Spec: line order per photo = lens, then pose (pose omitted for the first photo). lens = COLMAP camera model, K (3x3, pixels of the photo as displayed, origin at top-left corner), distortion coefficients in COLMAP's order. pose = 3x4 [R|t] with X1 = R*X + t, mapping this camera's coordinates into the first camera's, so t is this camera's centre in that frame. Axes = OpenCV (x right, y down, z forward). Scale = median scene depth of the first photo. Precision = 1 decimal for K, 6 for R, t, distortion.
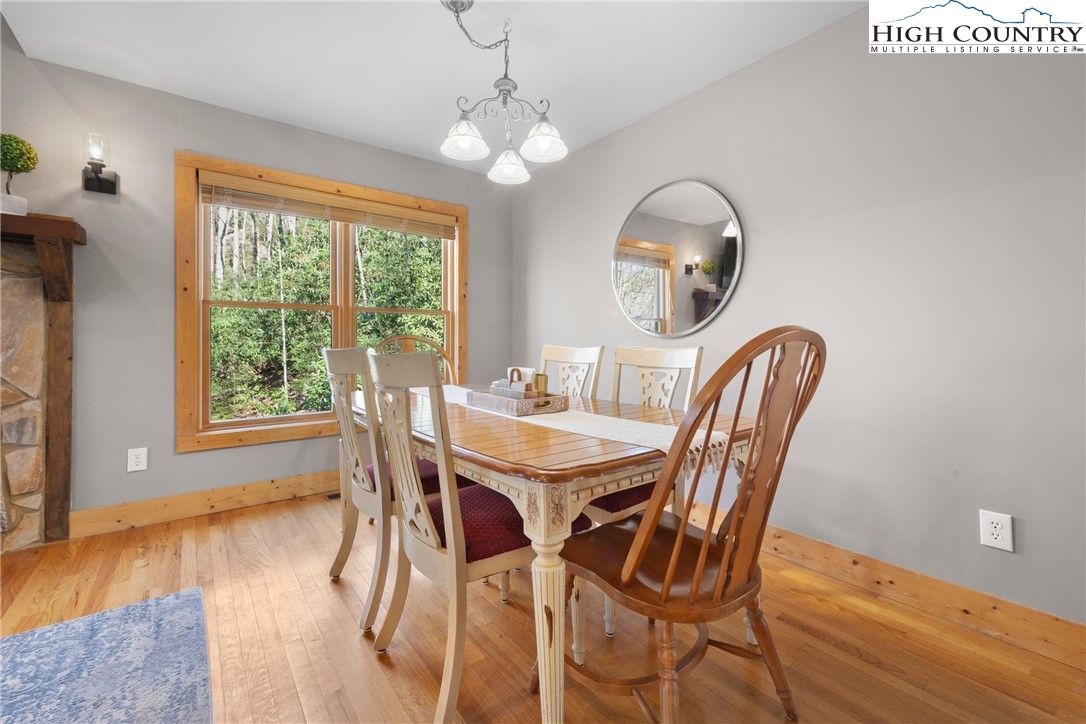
lens RADIAL K [[460.4, 0, 539.1], [0, 460.4, 340.1], [0, 0, 1]] dist [0.011945, 0.000182]
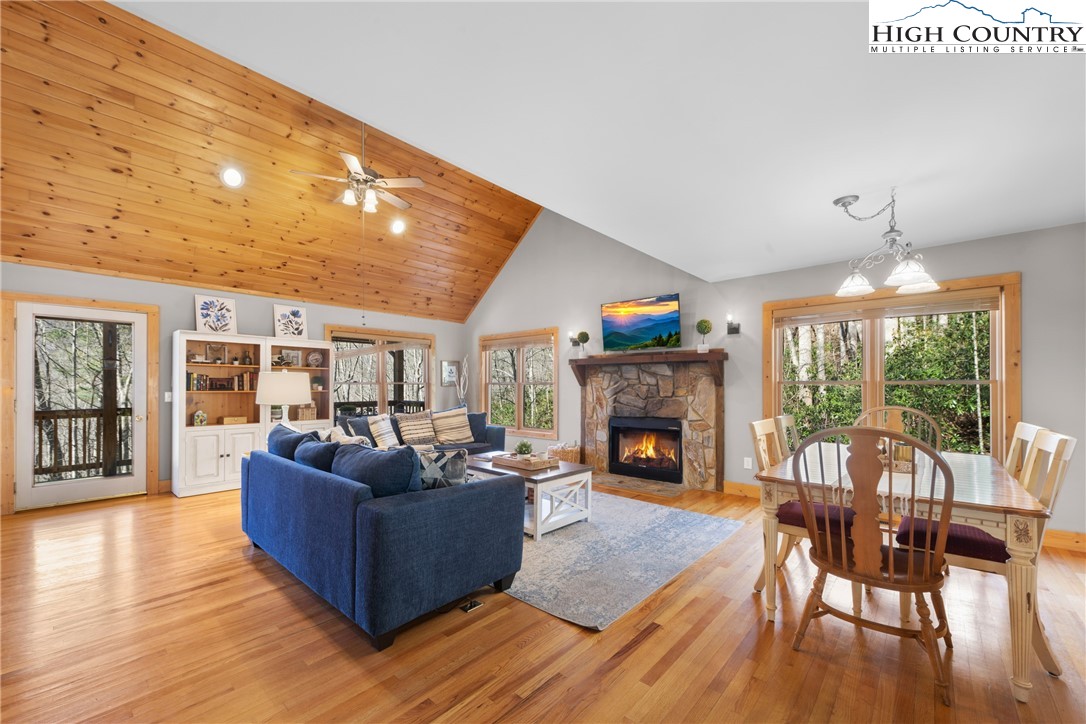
lens RADIAL K [[435.5, 0, 542.2], [0, 435.5, 388.0], [0, 0, 1]] dist [0.013172, -0.000503]
pose [[0.191055, 0.002427, -0.981576, 0.907813], [0.004475, 0.999984, 0.003344, -0.086336], [0.981569, -0.005032, 0.191042, -0.255537]]
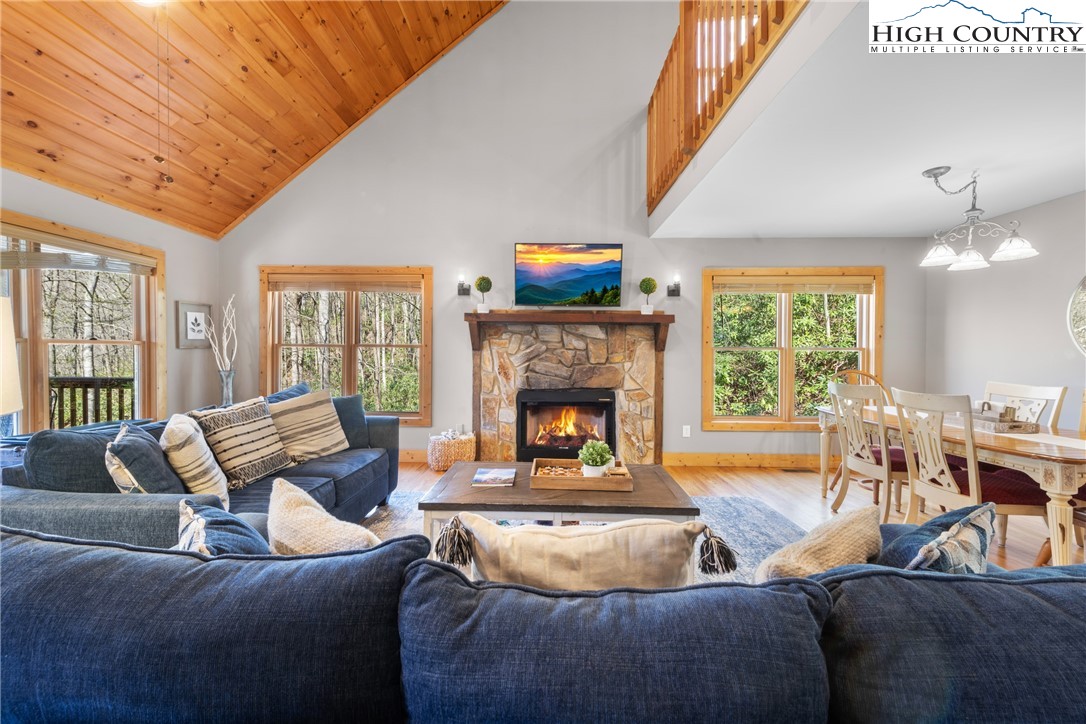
lens RADIAL K [[424.8, 0, 544.3], [0, 424.8, 355.9], [0, 0, 1]] dist [0.013383, -0.000318]
pose [[0.789008, 0.009299, -0.614313, -0.270618], [-0.002158, 0.999921, 0.012364, -0.087251], [0.614379, -0.008430, 0.788966, -0.850132]]
